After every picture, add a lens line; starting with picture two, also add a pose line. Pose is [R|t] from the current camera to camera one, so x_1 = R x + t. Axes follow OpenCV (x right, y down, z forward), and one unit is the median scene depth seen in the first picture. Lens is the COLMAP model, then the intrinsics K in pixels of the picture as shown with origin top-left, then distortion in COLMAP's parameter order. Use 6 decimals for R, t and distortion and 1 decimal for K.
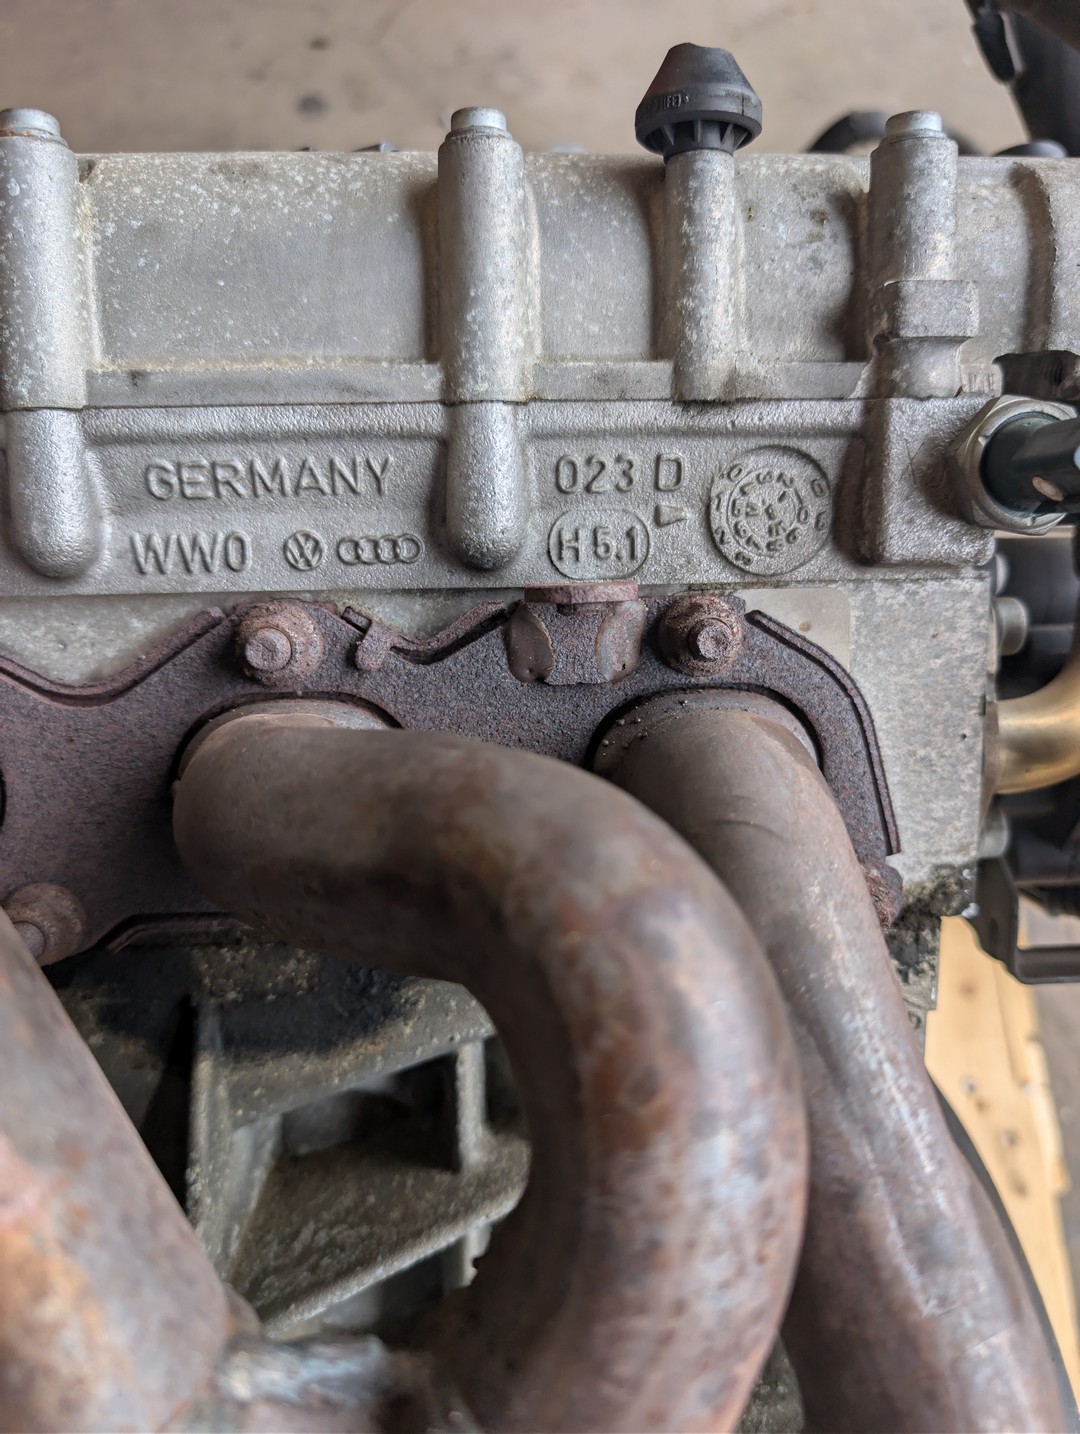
lens RADIAL K [[1092.3, 0, 540.0], [0, 1092.3, 717.0], [0, 0, 1]] dist [-0.037813, -0.000732]
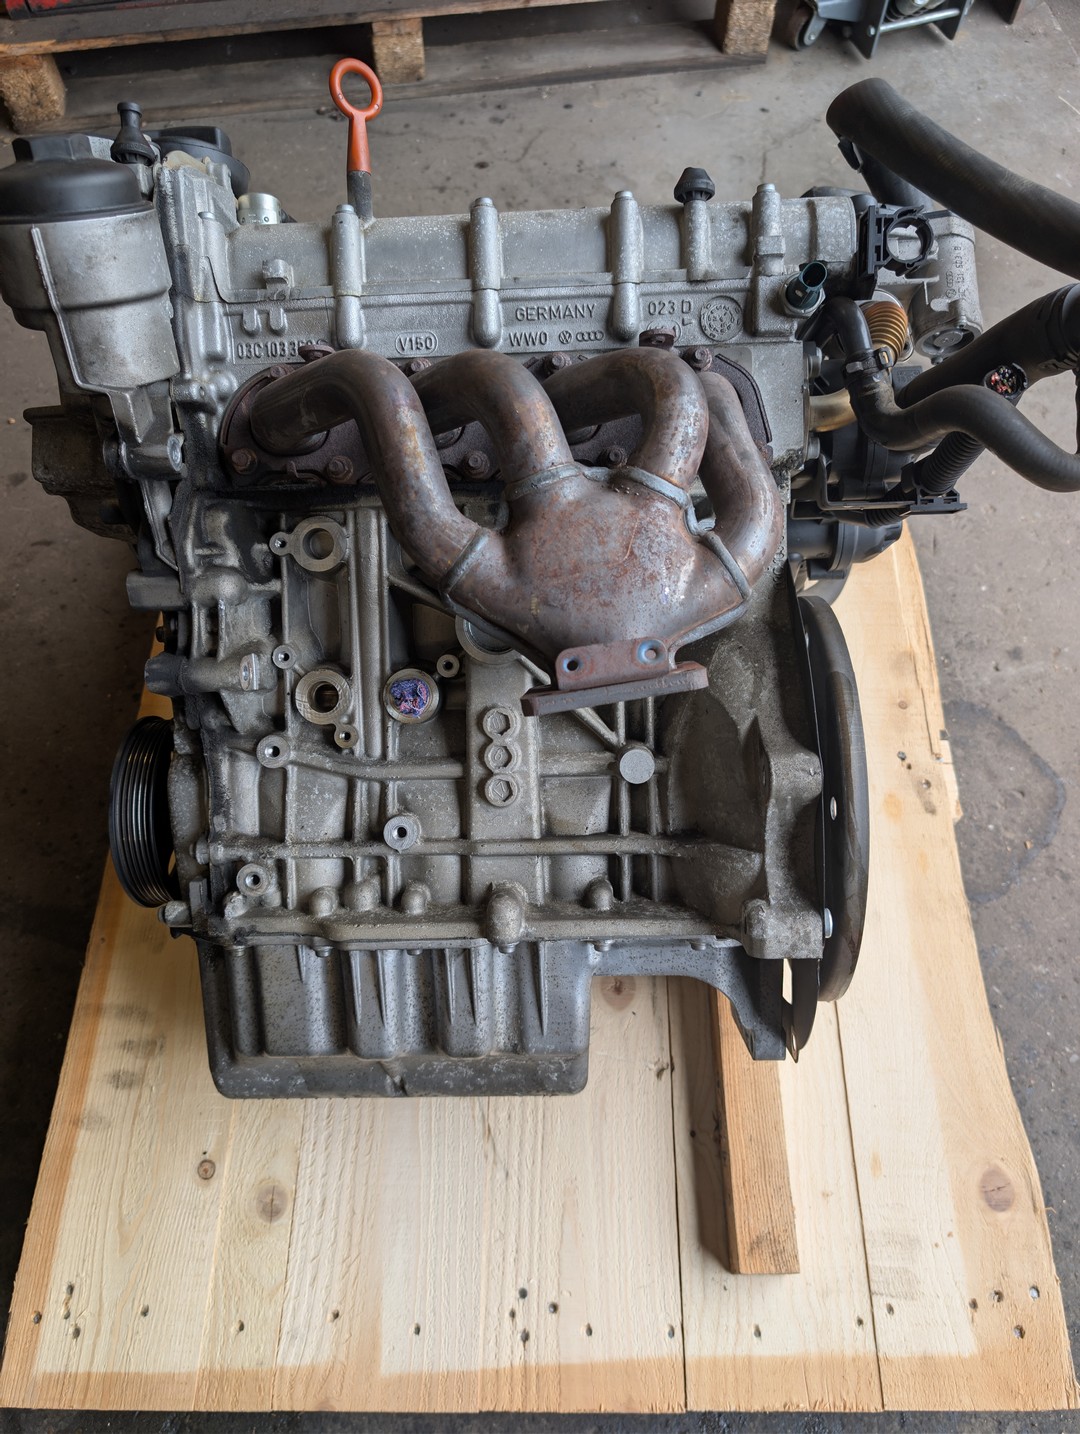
lens RADIAL K [[1044.2, 0, 525.3], [0, 1044.2, 720.9], [0, 0, 1]] dist [0.015168, -0.024125]
pose [[0.994930, -0.002917, -0.100525, -0.039261], [-0.003711, 0.997834, -0.065678, 1.150476], [0.100499, 0.065719, 0.992764, -1.911172]]
